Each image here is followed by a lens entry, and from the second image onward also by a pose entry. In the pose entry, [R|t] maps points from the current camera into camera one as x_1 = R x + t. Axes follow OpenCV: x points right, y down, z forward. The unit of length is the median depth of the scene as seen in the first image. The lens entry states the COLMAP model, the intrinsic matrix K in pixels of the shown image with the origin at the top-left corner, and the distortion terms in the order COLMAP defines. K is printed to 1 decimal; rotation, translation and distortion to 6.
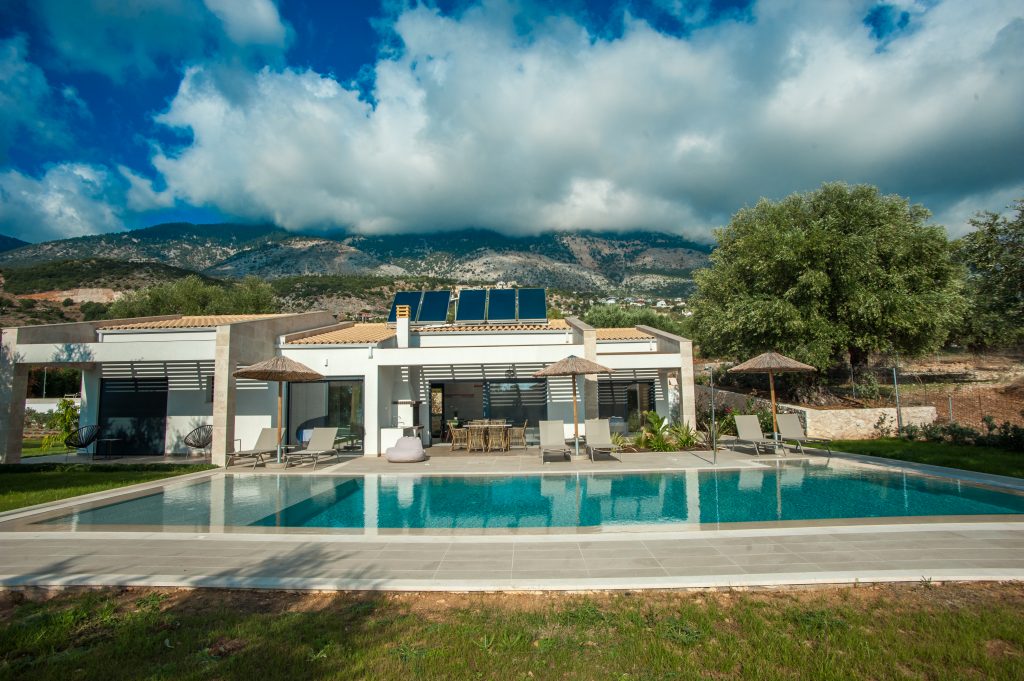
lens RADIAL K [[568.3, 0, 509.9], [0, 568.3, 337.9], [0, 0, 1]] dist [-0.104034, 0.055910]
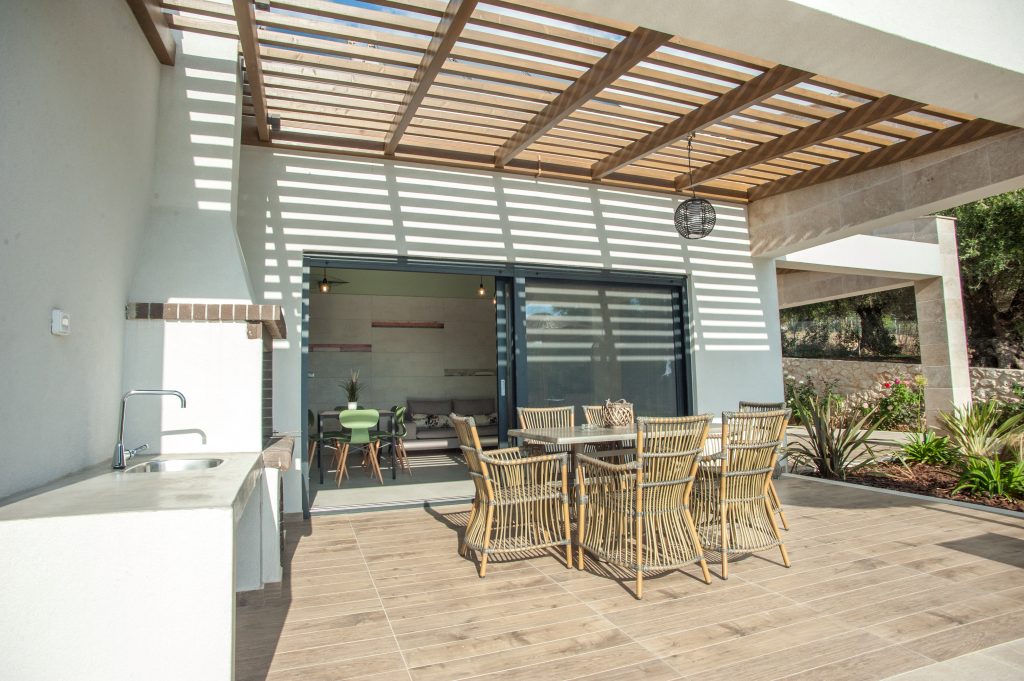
lens RADIAL K [[568.3, 0, 509.9], [0, 568.3, 337.9], [0, 0, 1]] dist [-0.104034, 0.055910]
pose [[0.929831, 0.031684, 0.366621, -0.176898], [-0.038787, 0.999175, 0.012022, 0.126904], [-0.365938, -0.025399, 0.930293, 0.879810]]
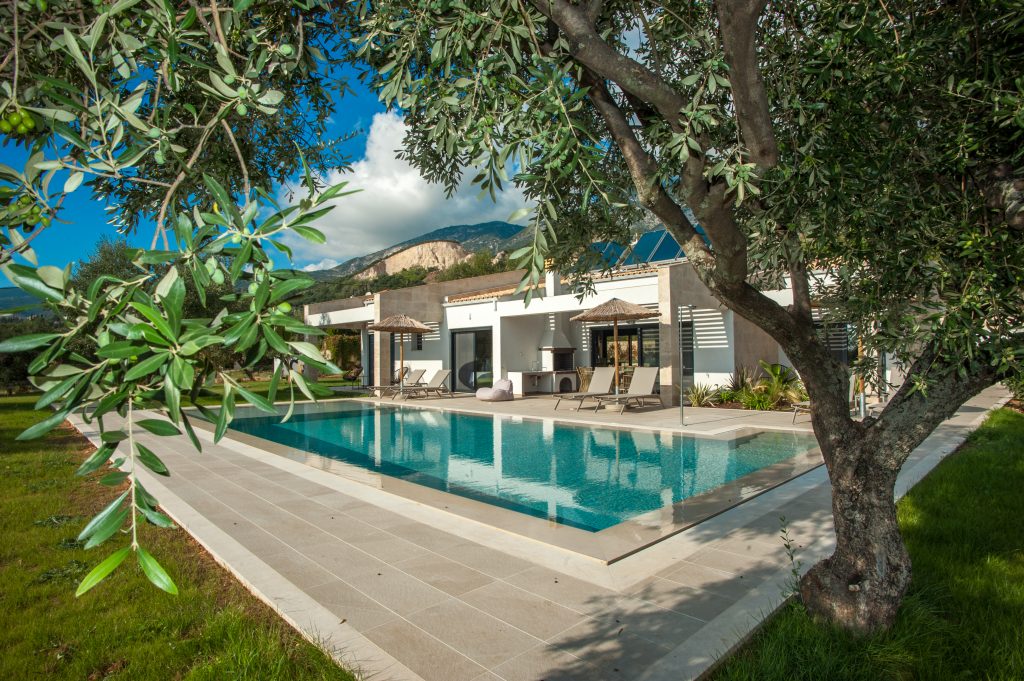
lens RADIAL K [[568.3, 0, 509.9], [0, 568.3, 337.9], [0, 0, 1]] dist [-0.104034, 0.055910]
pose [[0.713782, -0.018362, -0.700128, 0.572757], [0.079650, 0.995299, 0.055100, 0.030061], [0.695824, -0.095095, 0.711889, 0.193617]]
